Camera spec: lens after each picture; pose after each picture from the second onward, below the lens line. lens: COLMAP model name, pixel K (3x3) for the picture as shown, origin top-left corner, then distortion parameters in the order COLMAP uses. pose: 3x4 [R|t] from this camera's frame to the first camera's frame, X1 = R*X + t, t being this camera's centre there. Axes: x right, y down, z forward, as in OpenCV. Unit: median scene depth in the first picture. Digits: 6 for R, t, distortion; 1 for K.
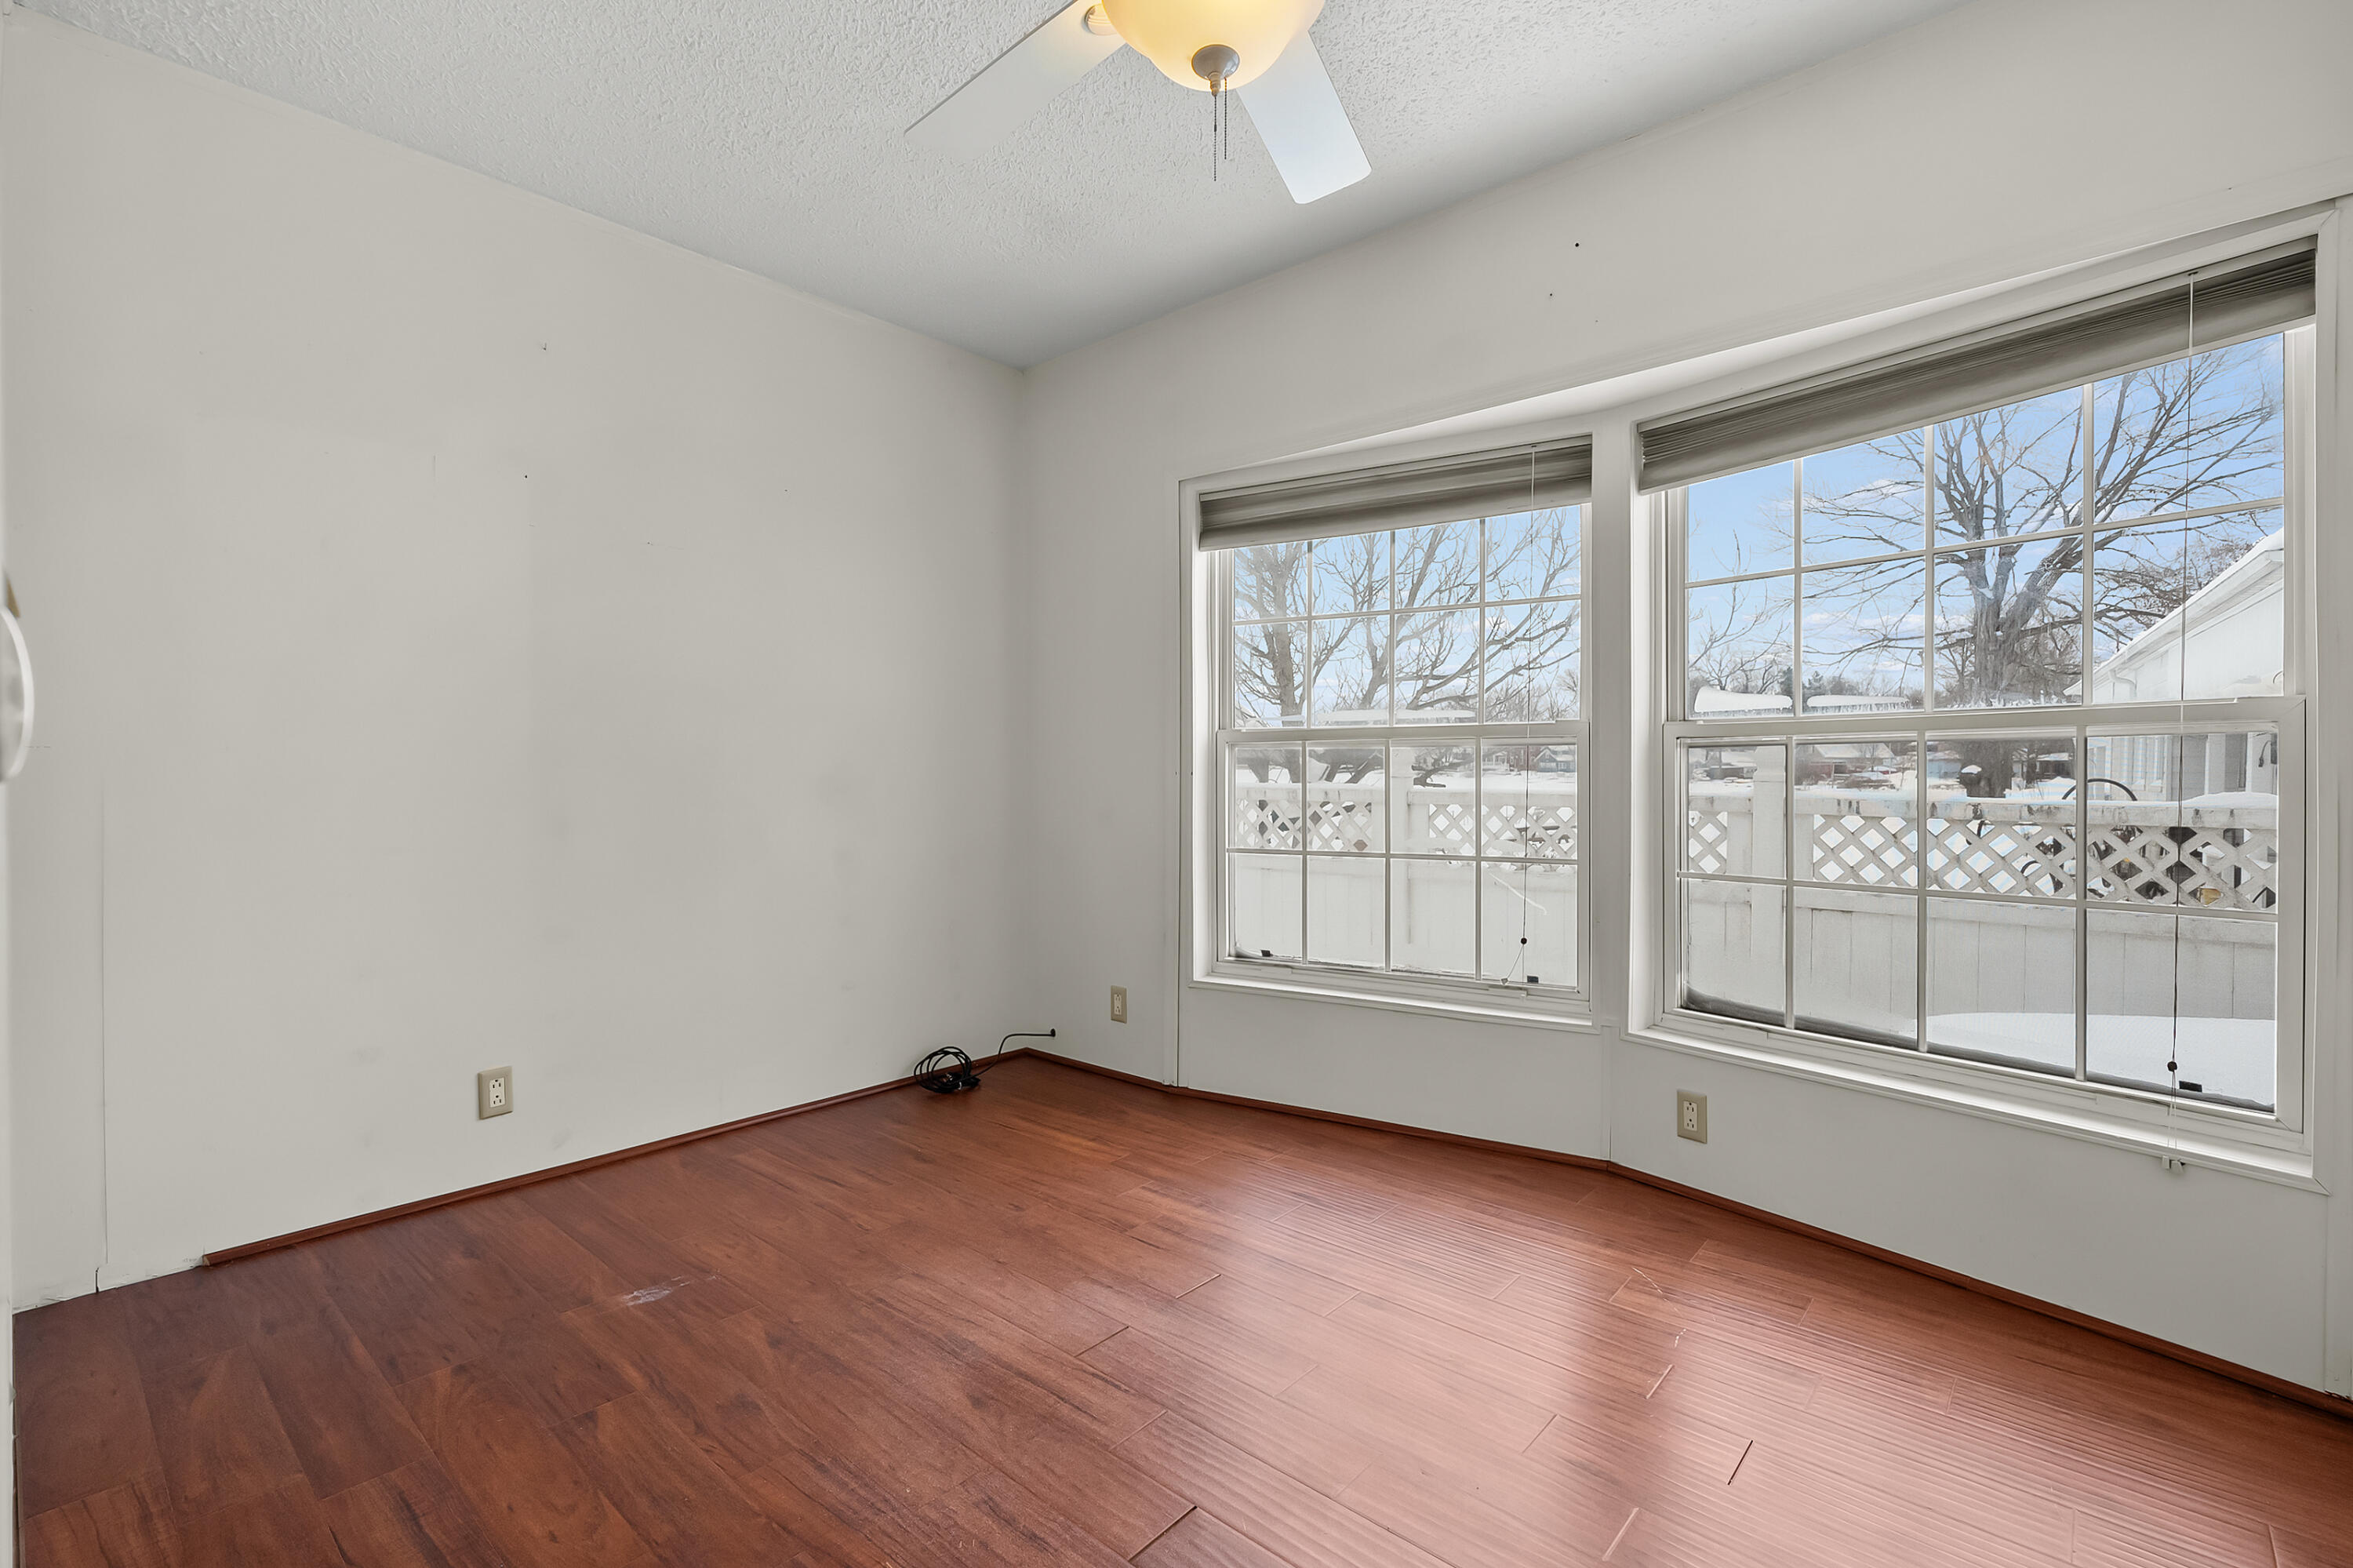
lens RADIAL K [[1058.7, 0, 1173.1], [0, 1058.7, 774.4], [0, 0, 1]] dist [-0.014456, -0.000031]
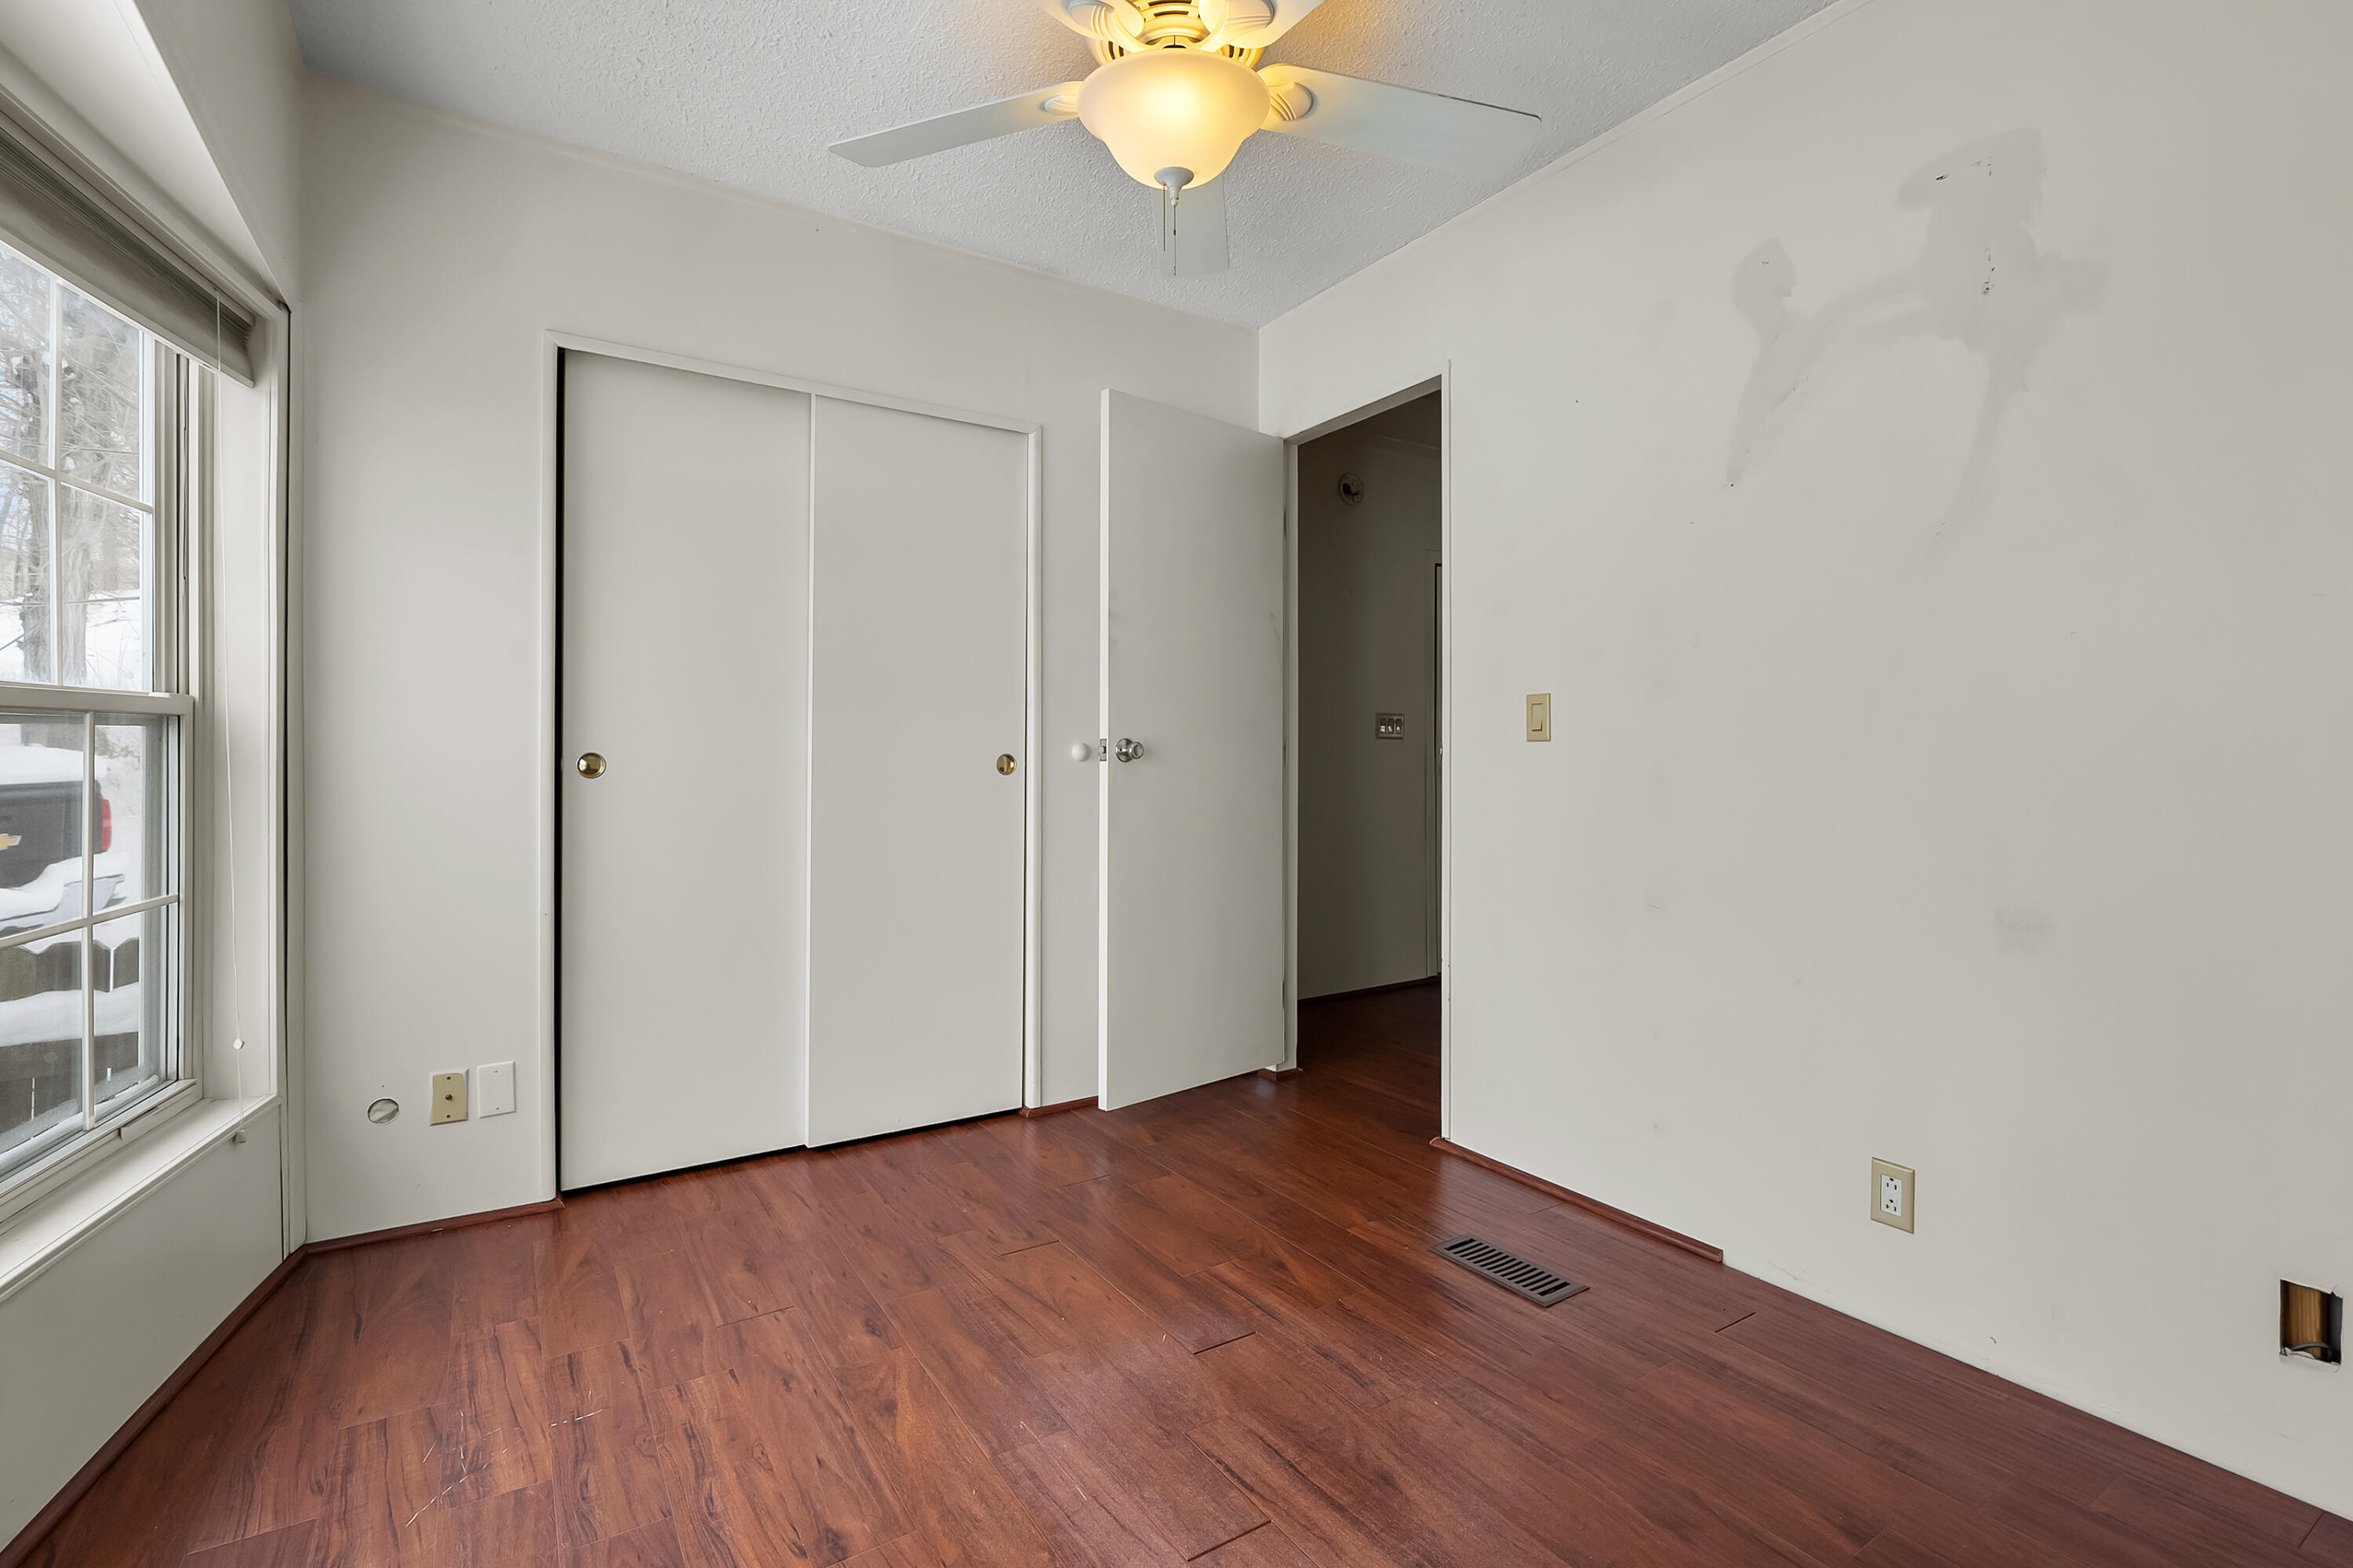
lens RADIAL K [[1058.7, 0, 1173.1], [0, 1058.7, 774.4], [0, 0, 1]] dist [-0.014456, -0.000031]
pose [[-0.962435, -0.002691, 0.271498, -0.256926], [0.000179, 0.999944, 0.010545, -0.006081], [-0.271511, 0.010197, -0.962381, 1.940187]]
